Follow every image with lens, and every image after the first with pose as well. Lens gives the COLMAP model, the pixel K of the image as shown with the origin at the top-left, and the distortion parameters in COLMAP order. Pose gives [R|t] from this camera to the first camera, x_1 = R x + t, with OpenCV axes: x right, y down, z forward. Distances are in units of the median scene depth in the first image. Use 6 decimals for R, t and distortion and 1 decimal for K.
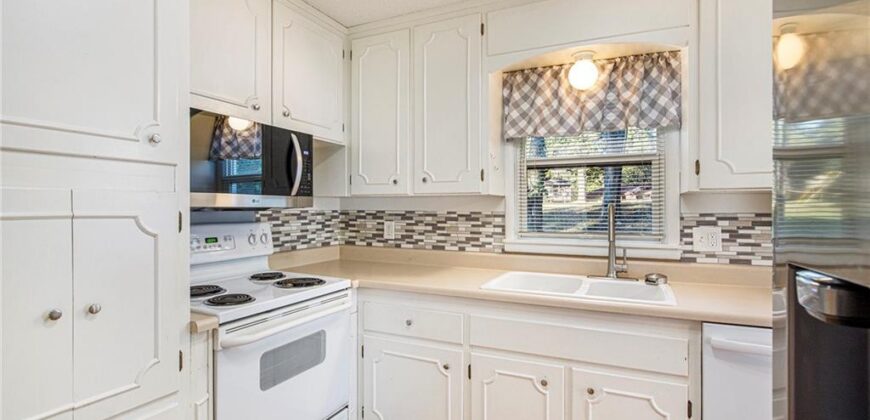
lens RADIAL K [[417.8, 0, 430.3], [0, 417.8, 207.3], [0, 0, 1]] dist [-0.026183, -0.000460]
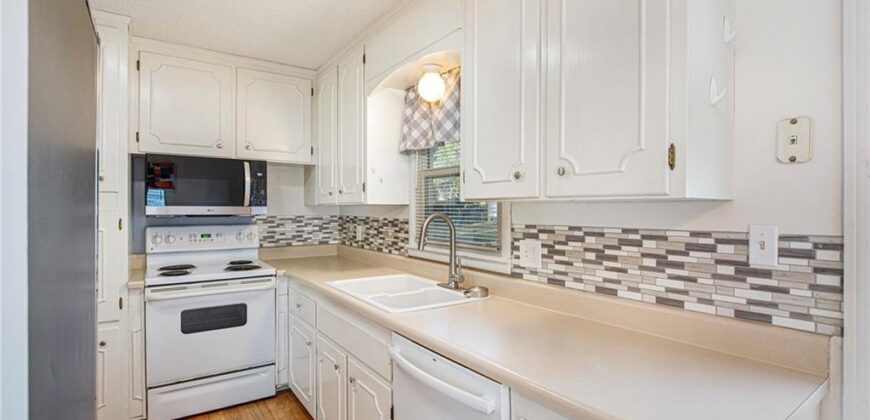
lens RADIAL K [[417.8, 0, 430.7], [0, 417.8, 215.7], [0, 0, 1]] dist [-0.026183, -0.000460]
pose [[0.860616, 0.008921, -0.509177, 0.915821], [-0.000379, 0.999858, 0.016877, -0.019460], [0.509255, -0.014331, 0.860496, 0.112679]]
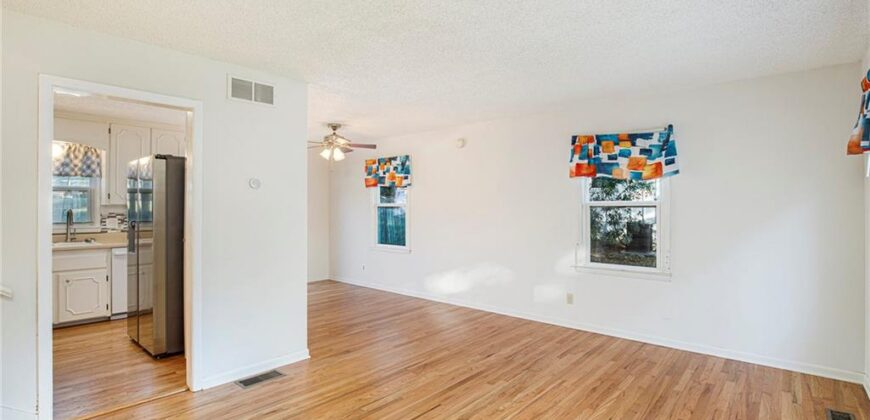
lens RADIAL K [[417.8, 0, 433.4], [0, 417.8, 202.8], [0, 0, 1]] dist [-0.026183, -0.000460]
pose [[0.302433, 0.001028, 0.953170, -1.099042], [-0.003774, 0.999993, 0.000118, -0.053481], [-0.953163, -0.003633, 0.302435, -1.587289]]
